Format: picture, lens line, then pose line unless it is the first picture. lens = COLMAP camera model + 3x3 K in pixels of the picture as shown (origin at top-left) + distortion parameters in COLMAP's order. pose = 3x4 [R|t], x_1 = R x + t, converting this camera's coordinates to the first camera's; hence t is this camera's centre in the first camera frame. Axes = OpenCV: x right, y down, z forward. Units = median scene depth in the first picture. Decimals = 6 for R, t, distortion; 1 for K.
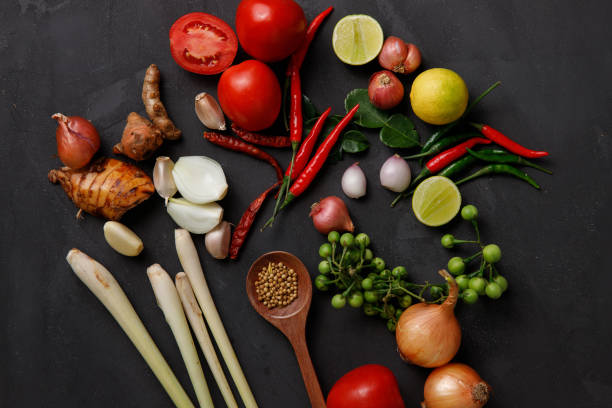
lens RADIAL K [[1013.7, 0, 306.0], [0, 1013.7, 204.0], [0, 0, 1]] dist [0.015377, -0.041249]
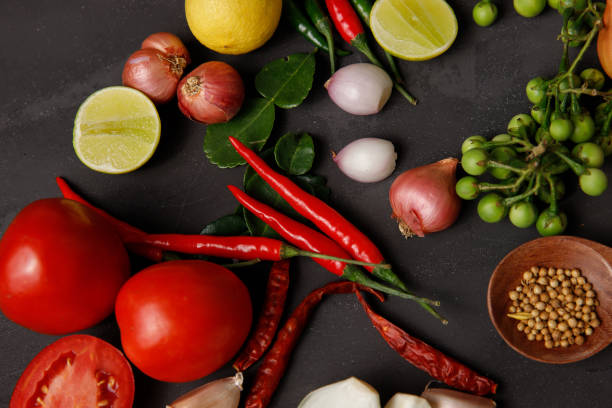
lens RADIAL K [[1013.7, 0, 306.0], [0, 1013.7, 204.0], [0, 0, 1]] dist [0.015377, -0.041249]
pose [[0.109279, -0.949134, 0.295300, -0.145434], [0.990924, 0.080626, -0.107561, 0.006868], [0.078281, 0.304375, 0.949330, 0.487657]]
